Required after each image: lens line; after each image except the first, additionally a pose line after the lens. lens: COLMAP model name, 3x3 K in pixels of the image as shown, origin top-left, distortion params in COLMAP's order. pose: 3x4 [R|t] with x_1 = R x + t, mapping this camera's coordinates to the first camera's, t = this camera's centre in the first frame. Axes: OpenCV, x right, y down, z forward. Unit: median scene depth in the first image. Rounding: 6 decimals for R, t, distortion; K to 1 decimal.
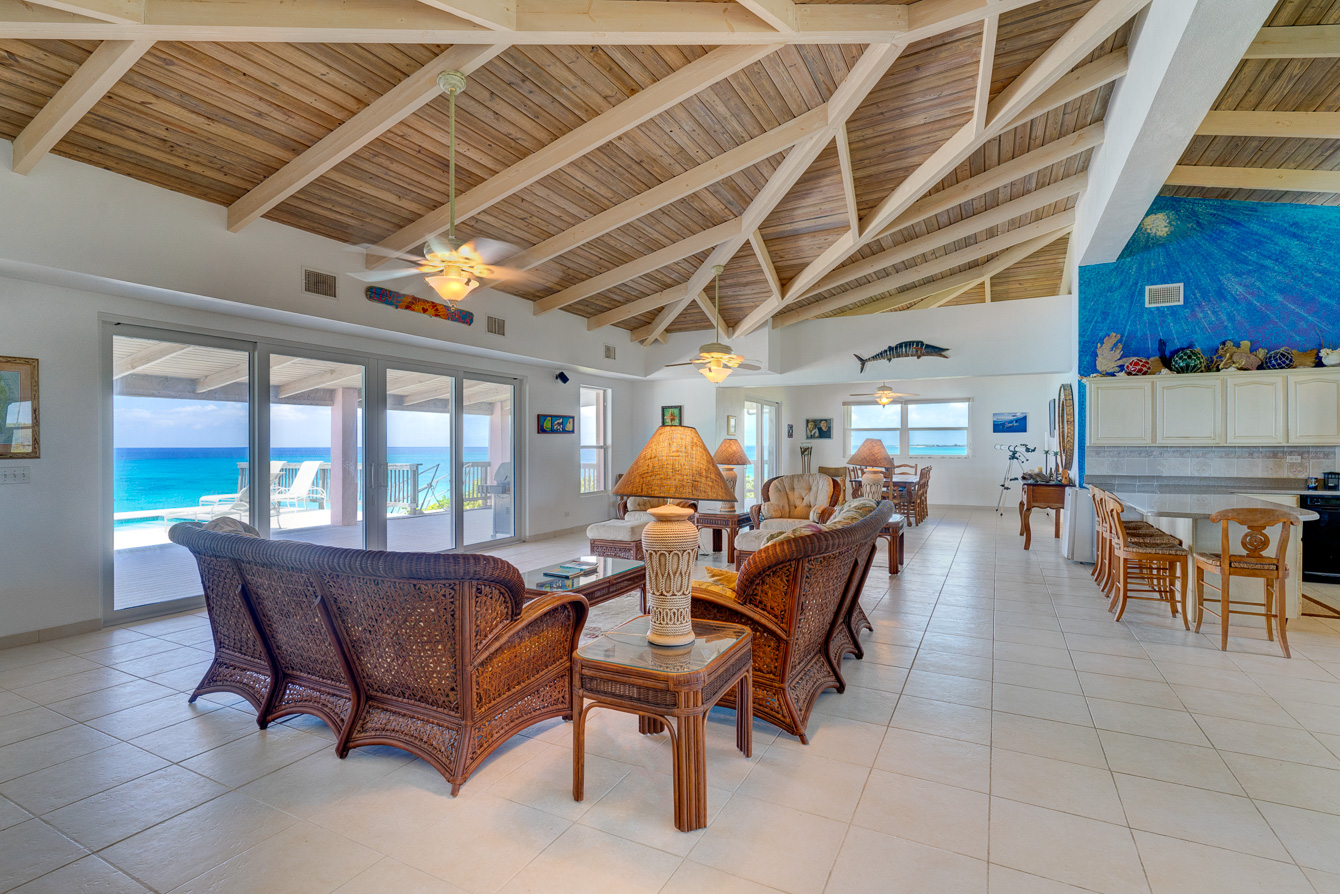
lens RADIAL K [[637.3, 0, 670.3], [0, 637.3, 434.0], [0, 0, 1]] dist [0.000170, 0.000095]
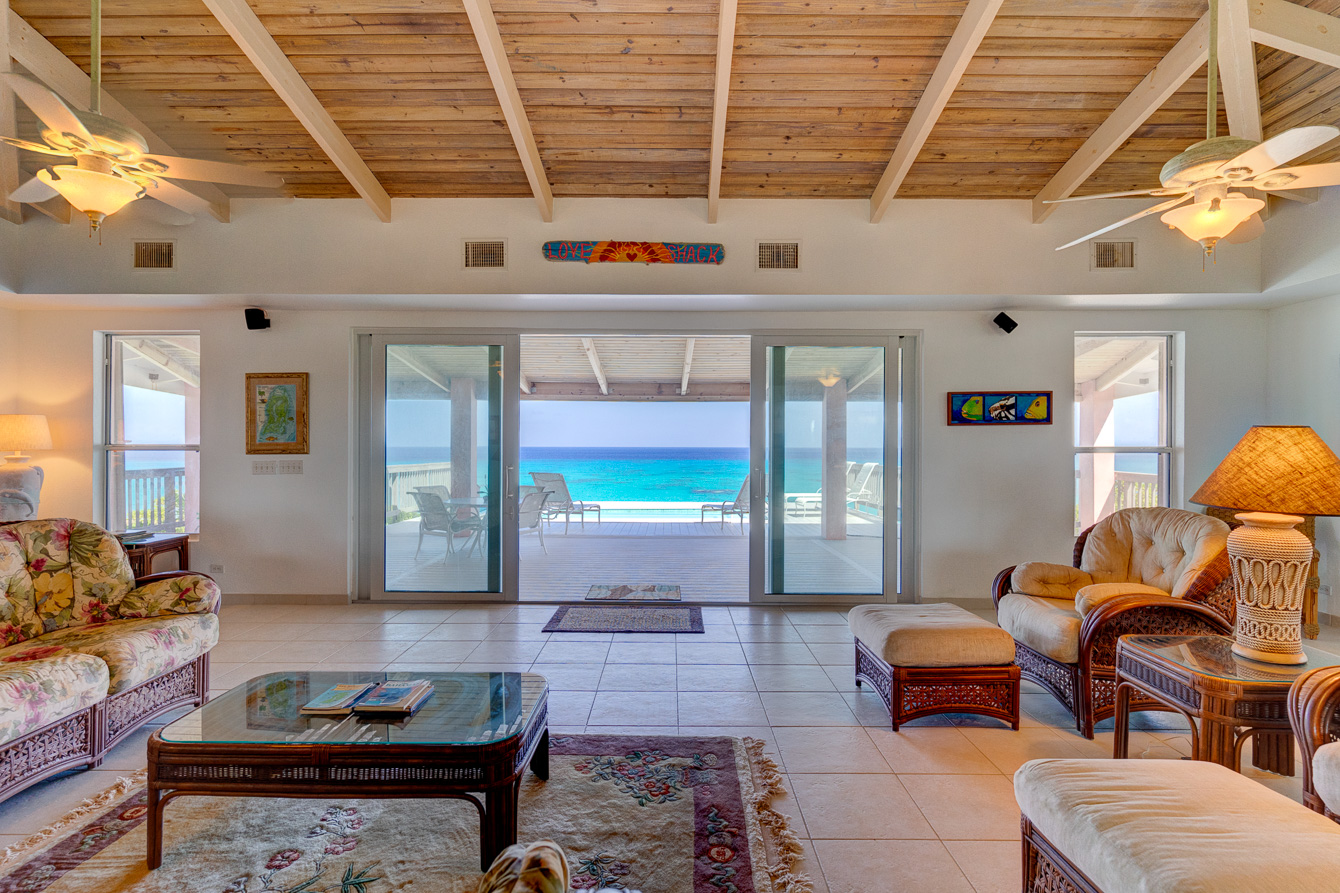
lens RADIAL K [[642.7, 0, 667.8], [0, 642.7, 441.0], [0, 0, 1]] dist [0.003815, -0.000277]
pose [[0.453018, -0.004632, -0.891489, 0.186336], [0.012582, 0.999920, 0.001199, 0.008904], [0.891412, -0.011760, 0.453040, 0.469765]]
